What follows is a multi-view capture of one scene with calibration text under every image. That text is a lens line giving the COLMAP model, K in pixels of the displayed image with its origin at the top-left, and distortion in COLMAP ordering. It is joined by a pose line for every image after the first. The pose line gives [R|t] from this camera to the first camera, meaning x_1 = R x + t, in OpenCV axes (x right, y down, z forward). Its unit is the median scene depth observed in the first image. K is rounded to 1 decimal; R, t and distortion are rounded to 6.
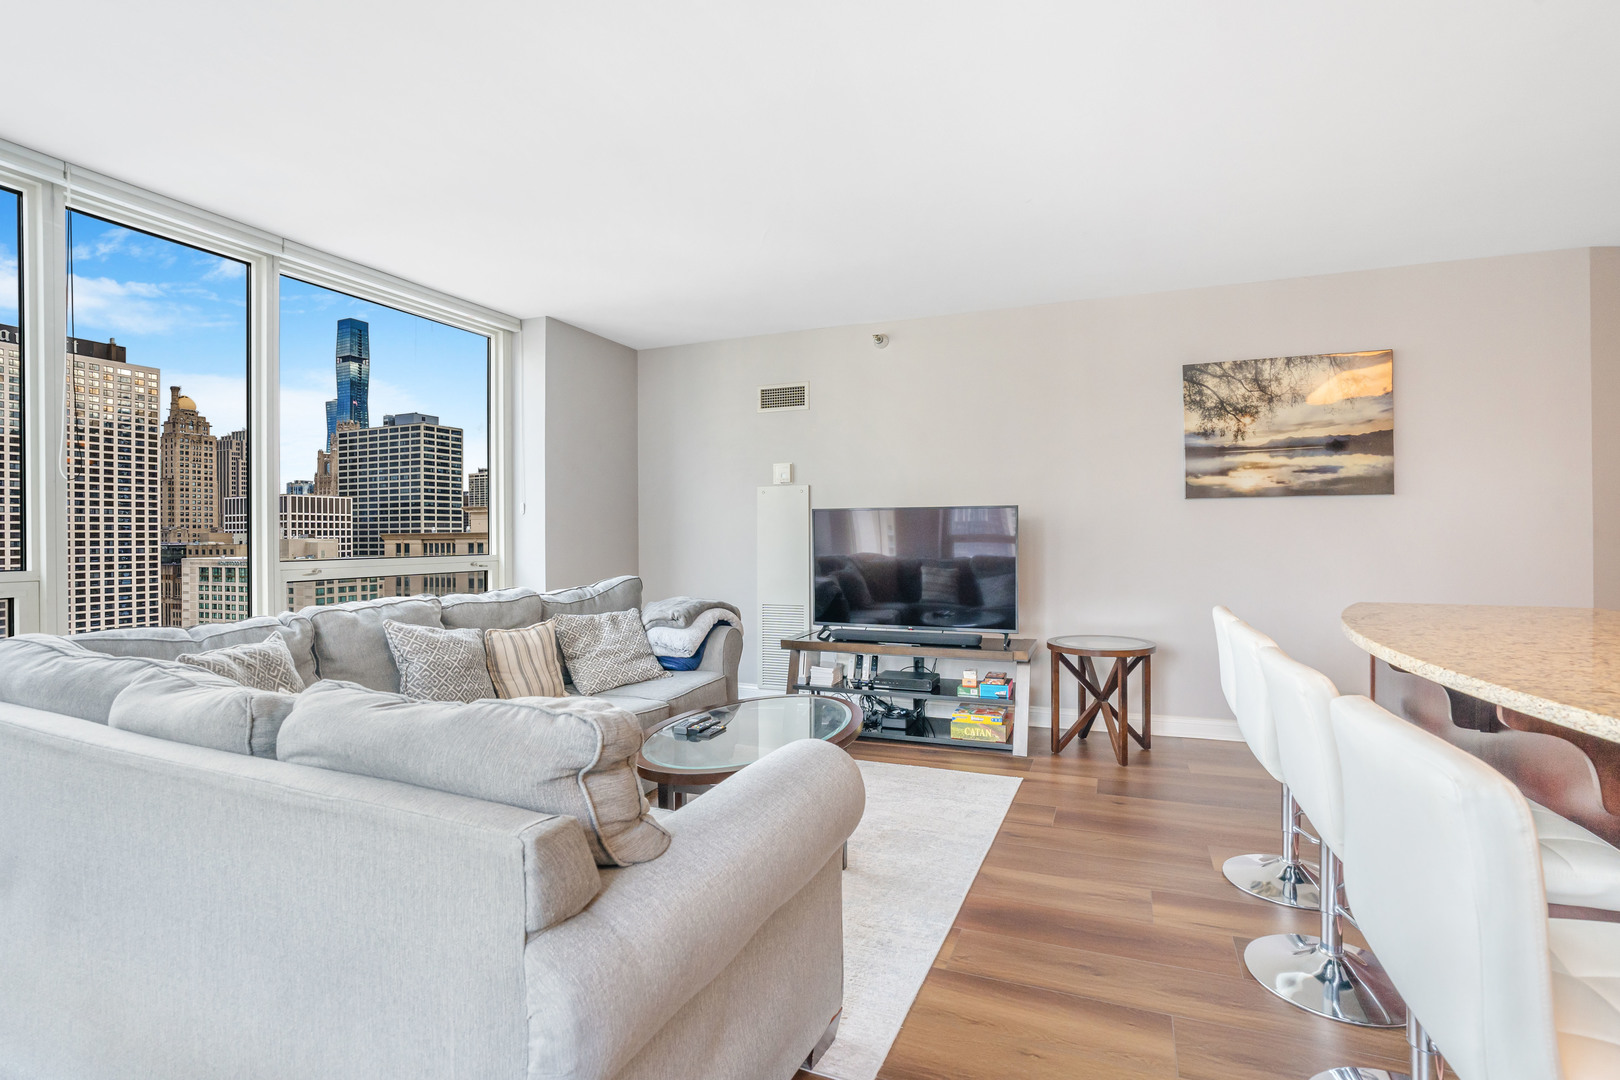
lens RADIAL K [[759.0, 0, 811.3], [0, 759.0, 534.7], [0, 0, 1]] dist [-0.055286, 0.018331]
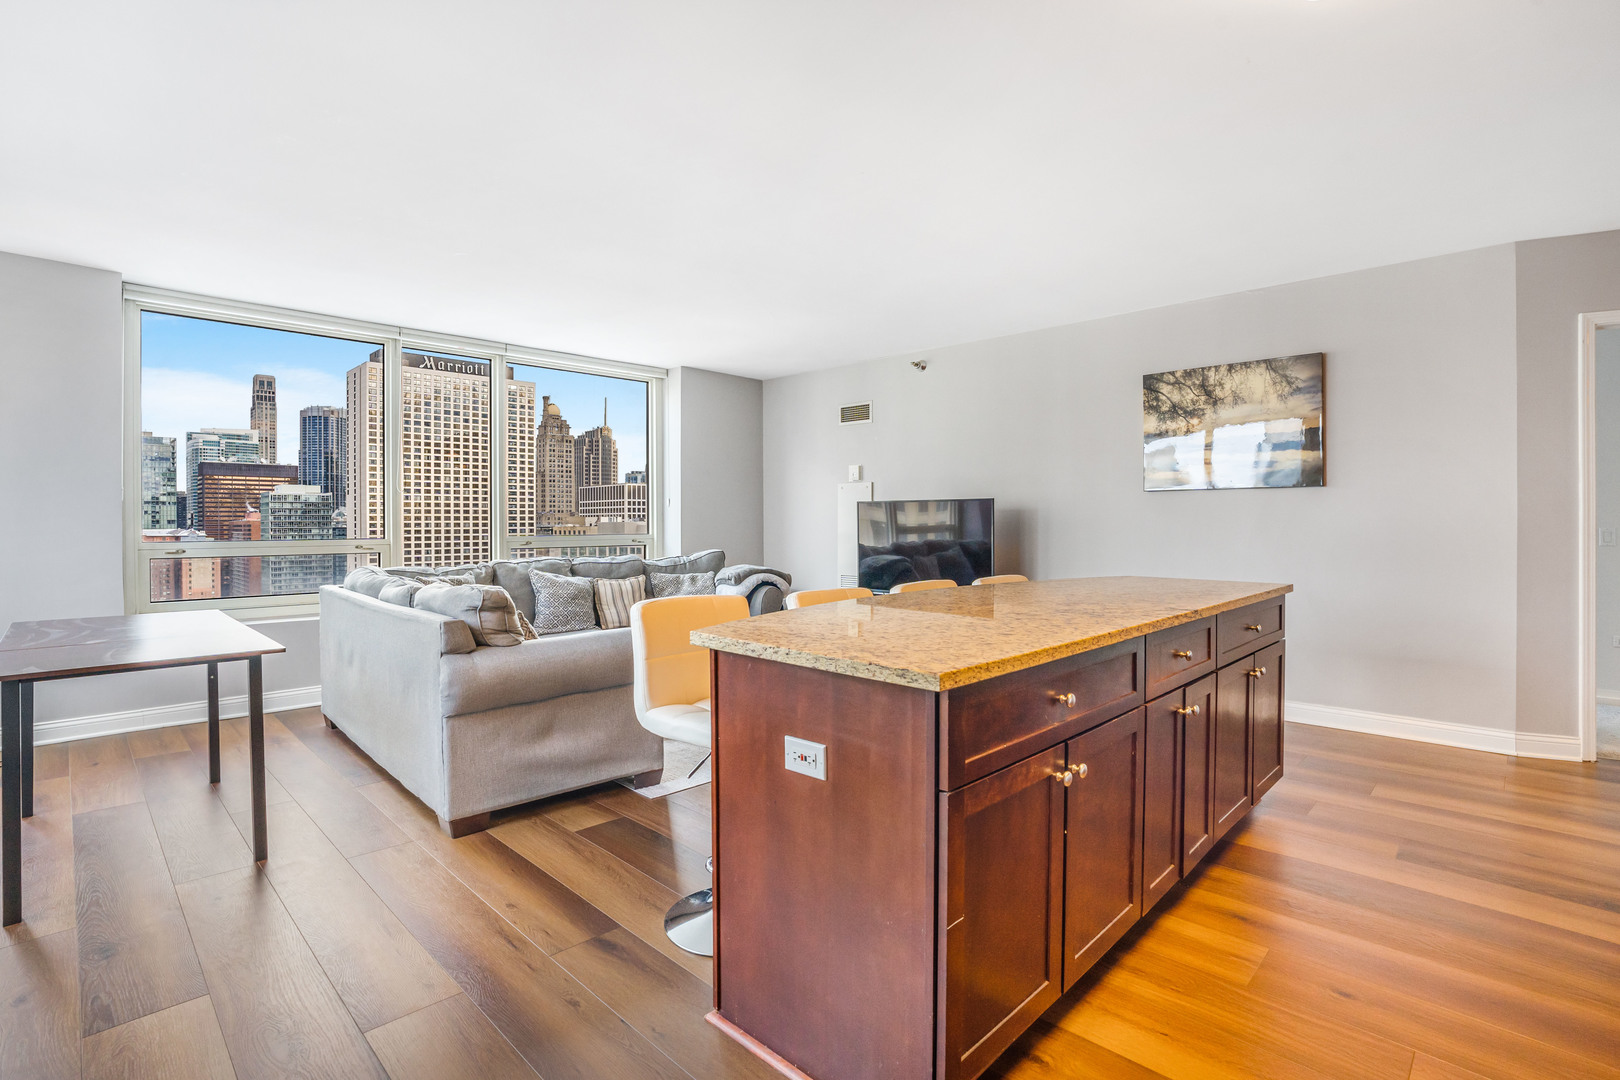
lens RADIAL K [[759.0, 0, 800.0], [0, 759.0, 518.1], [0, 0, 1]] dist [-0.055286, 0.018331]
pose [[0.925614, 0.001812, -0.378465, 0.466694], [-0.002180, 0.999997, -0.000543, -0.005111], [0.378463, 0.001327, 0.925615, -0.282025]]
